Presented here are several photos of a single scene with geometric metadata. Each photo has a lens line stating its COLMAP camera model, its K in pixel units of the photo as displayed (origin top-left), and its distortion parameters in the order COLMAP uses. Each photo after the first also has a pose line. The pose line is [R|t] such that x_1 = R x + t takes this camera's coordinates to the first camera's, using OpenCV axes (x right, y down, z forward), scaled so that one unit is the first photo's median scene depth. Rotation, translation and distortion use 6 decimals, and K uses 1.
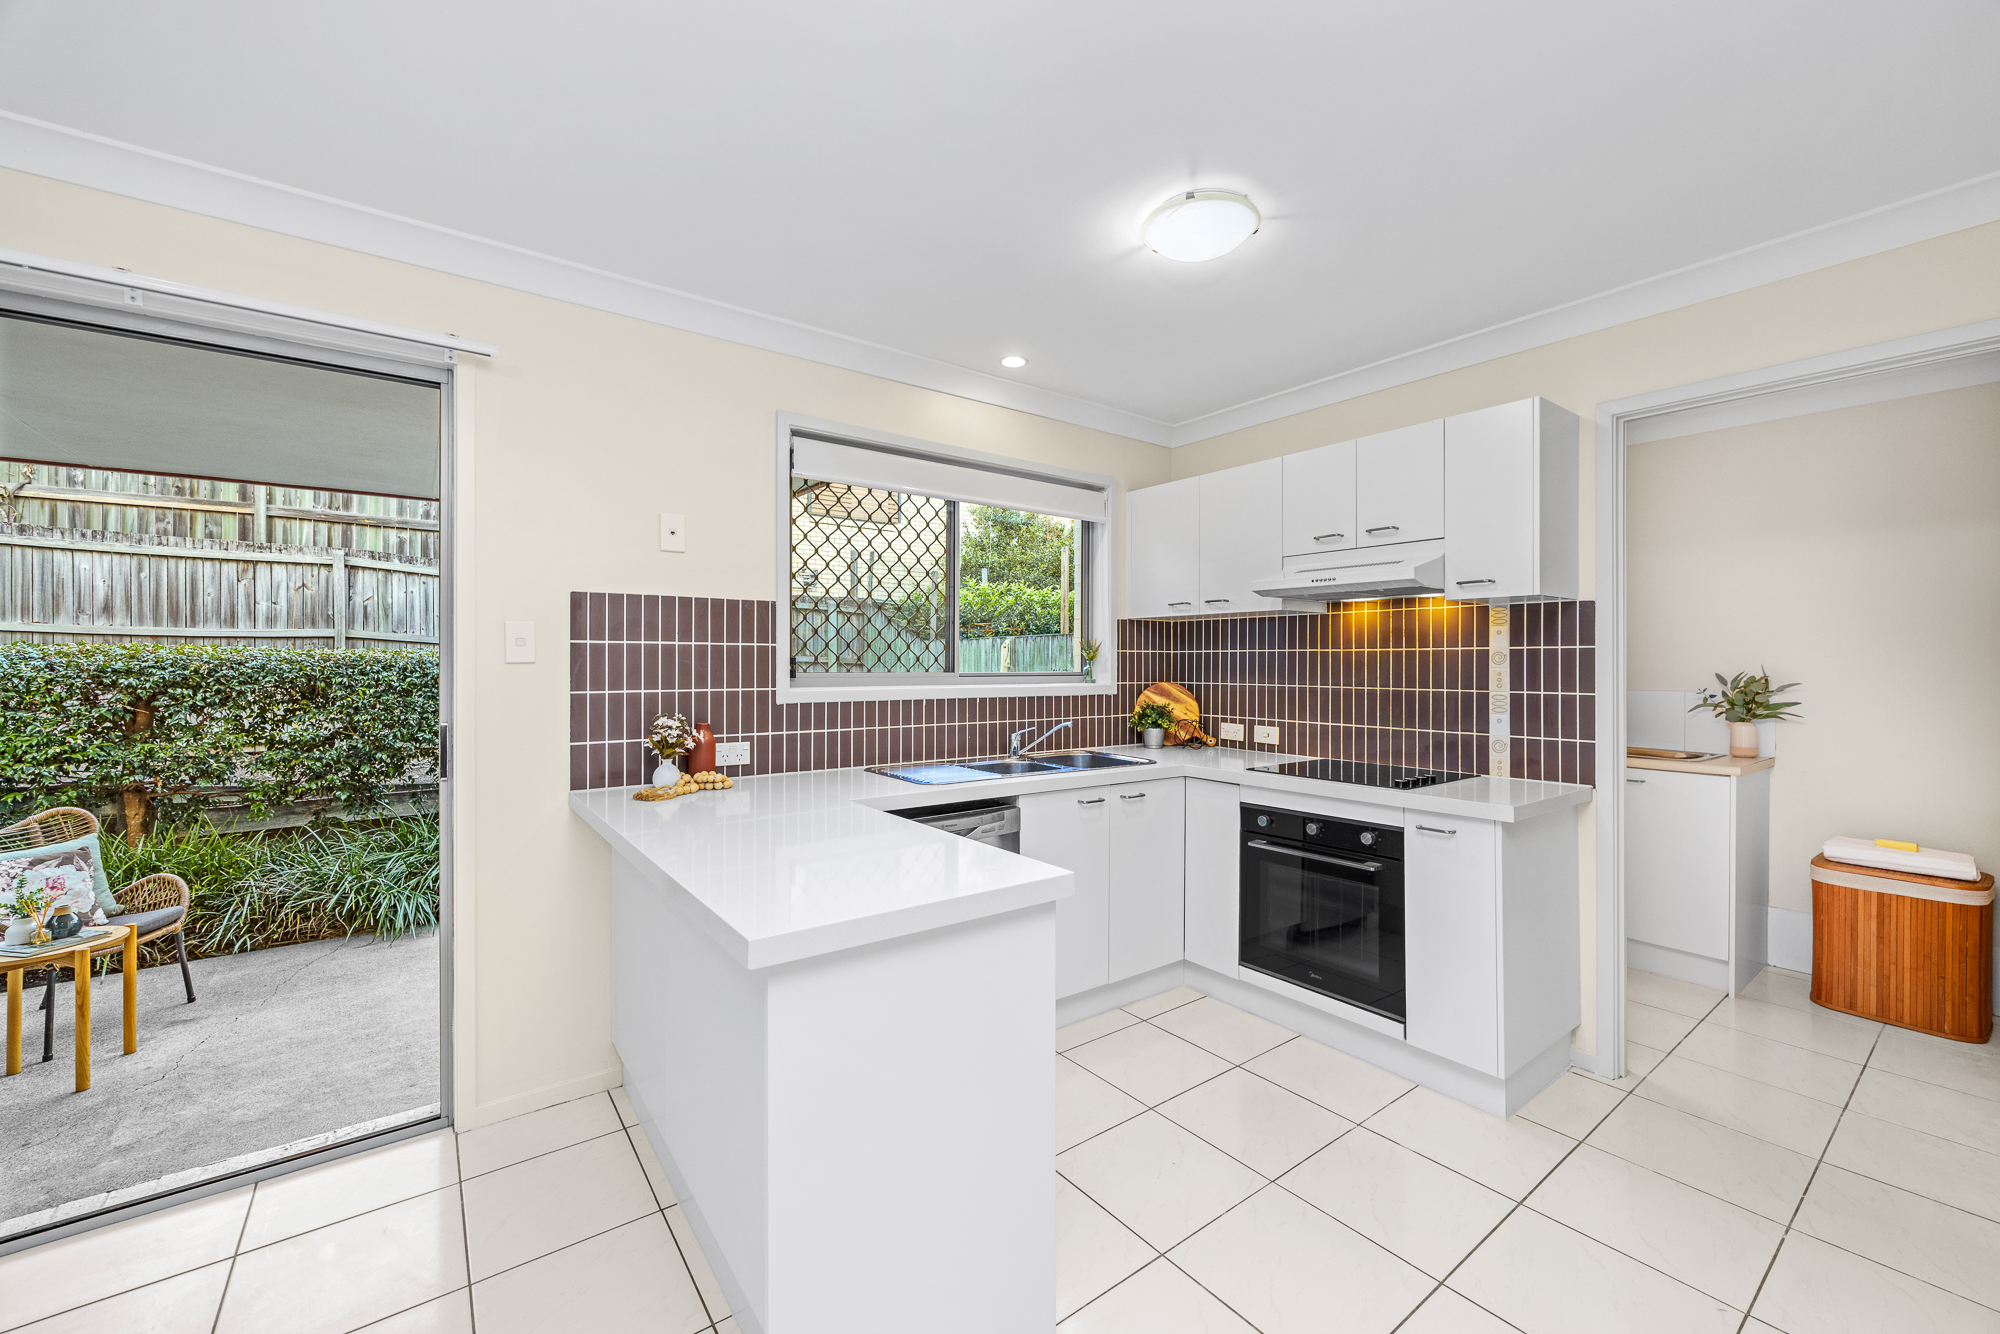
lens RADIAL K [[792.5, 0, 1011.4], [0, 792.5, 680.4], [0, 0, 1]] dist [-0.002016, -0.000450]
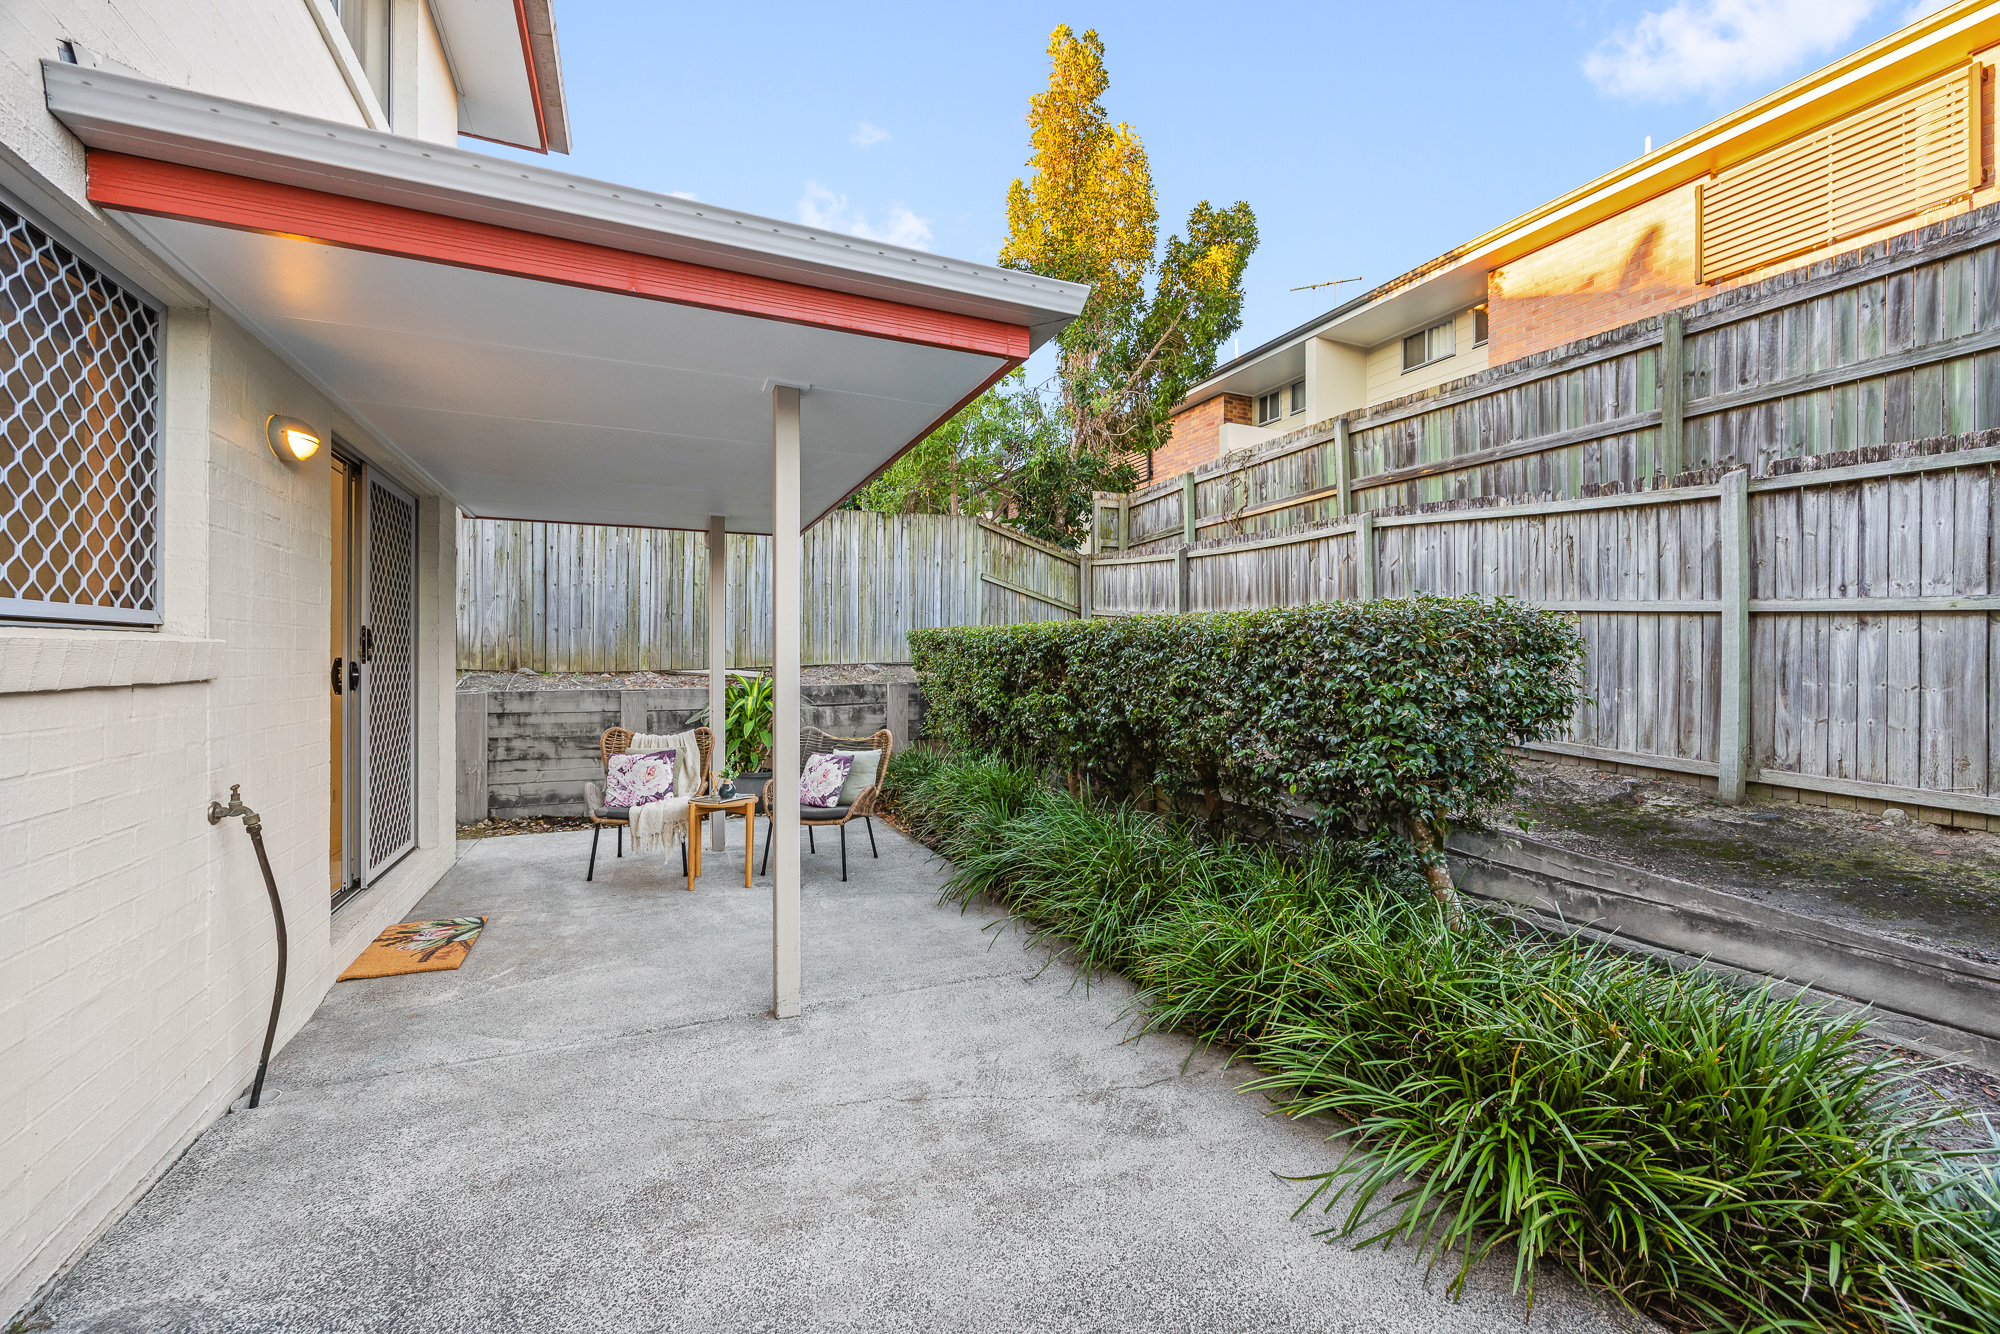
lens RADIAL K [[792.5, 0, 1007.4], [0, 792.5, 656.2], [0, 0, 1]] dist [-0.002016, -0.000450]
pose [[-0.202852, 0.004125, -0.979201, 0.226163], [-0.004086, 0.999979, 0.005059, -0.000963], [0.979201, 0.005027, -0.202830, 1.243690]]
